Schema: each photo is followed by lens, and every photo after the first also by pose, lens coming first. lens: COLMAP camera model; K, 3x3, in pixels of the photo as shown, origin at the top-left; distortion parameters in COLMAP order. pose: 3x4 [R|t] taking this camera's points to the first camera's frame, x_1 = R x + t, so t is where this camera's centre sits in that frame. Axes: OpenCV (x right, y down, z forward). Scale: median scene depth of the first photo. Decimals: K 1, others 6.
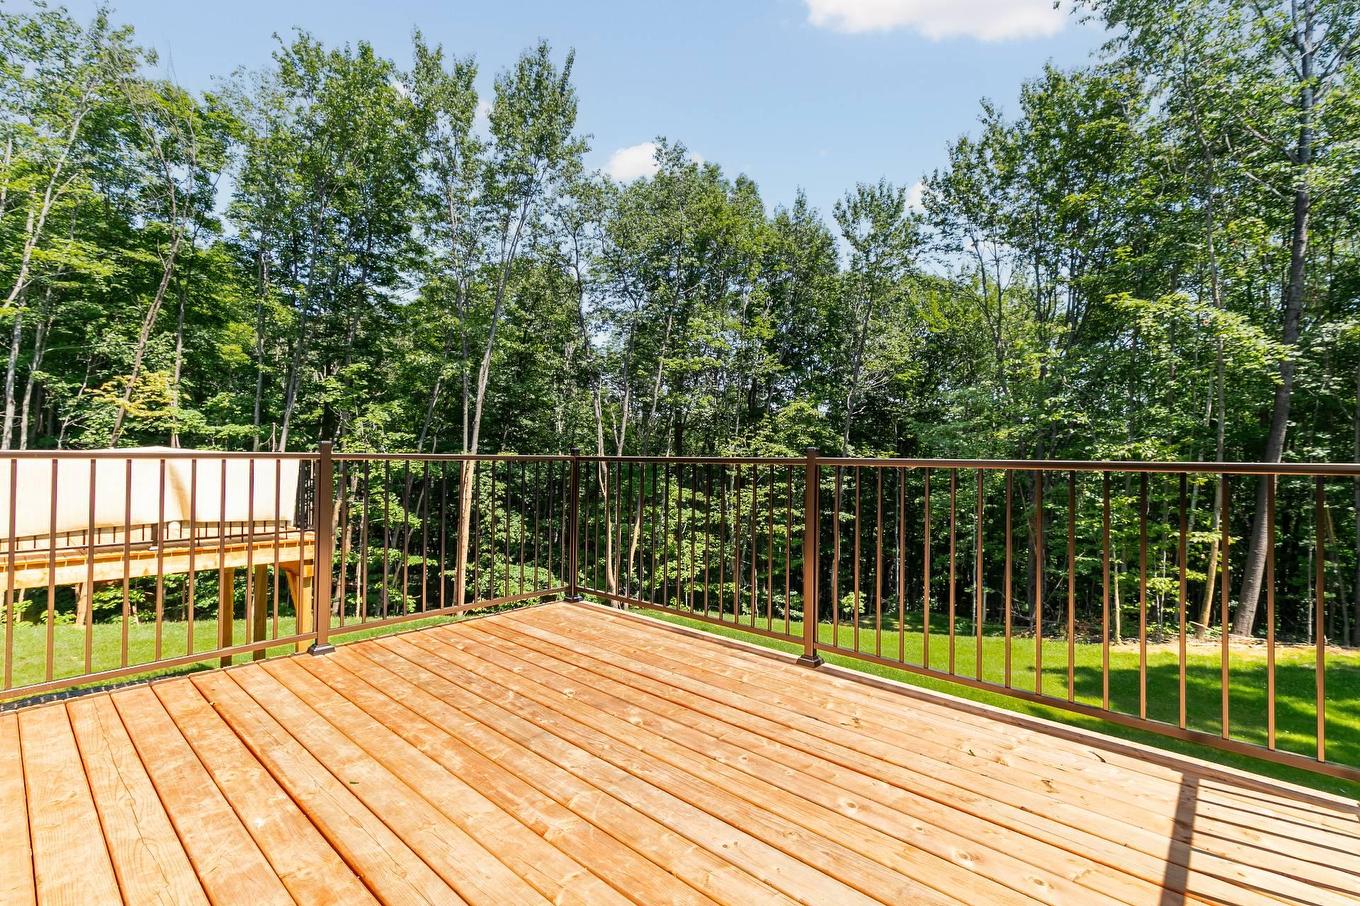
lens RADIAL K [[620.8, 0, 678.2], [0, 620.8, 454.2], [0, 0, 1]] dist [0.011943, 0.001117]
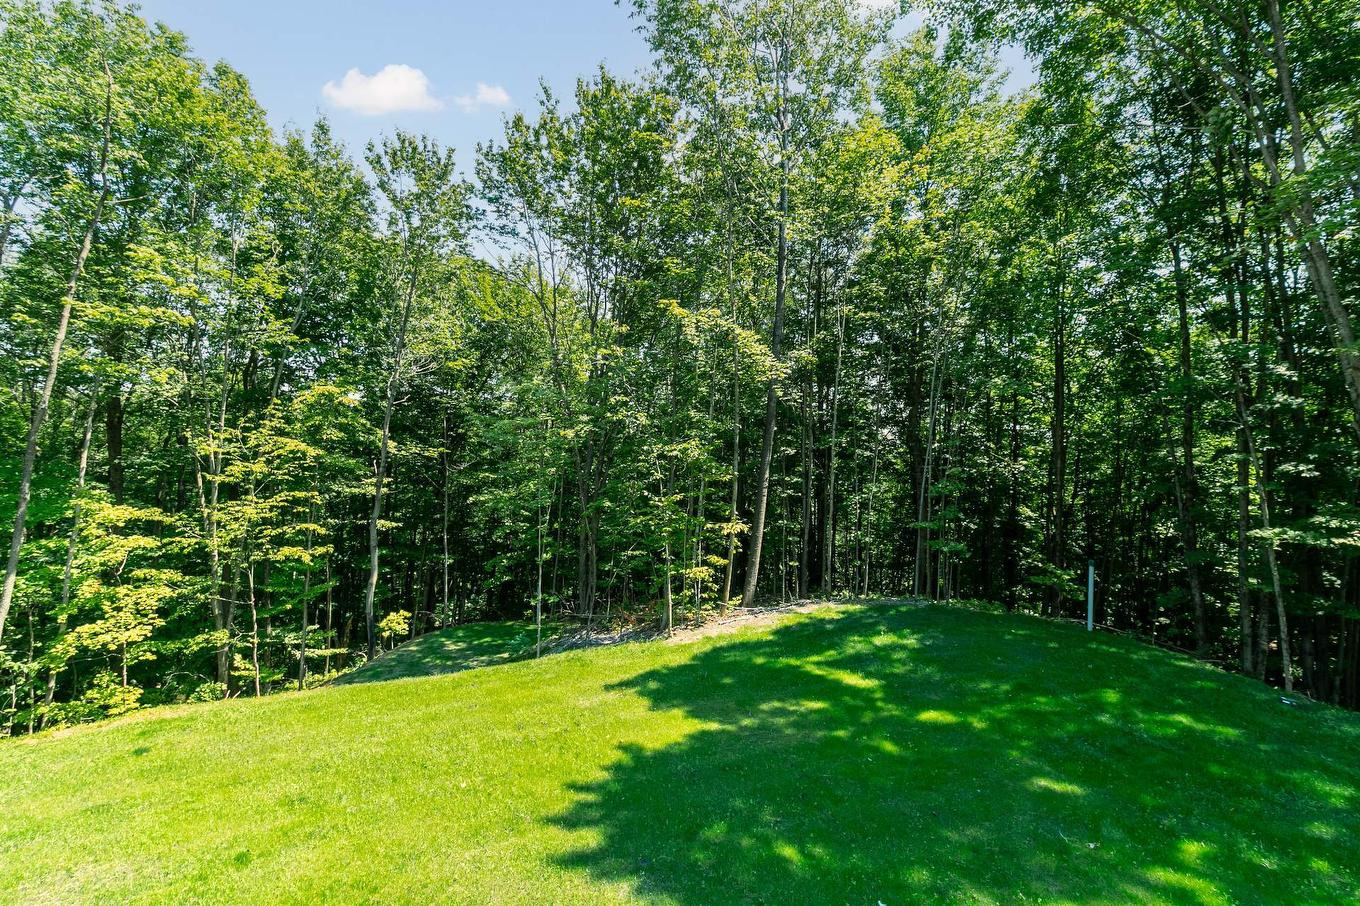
lens RADIAL K [[620.8, 0, 680.2], [0, 620.8, 453.3], [0, 0, 1]] dist [0.011943, 0.001117]
pose [[0.754833, -0.005137, 0.655897, 0.020387], [-0.001505, 0.999953, 0.009564, -0.006620], [-0.655916, -0.008206, 0.754790, 0.117041]]
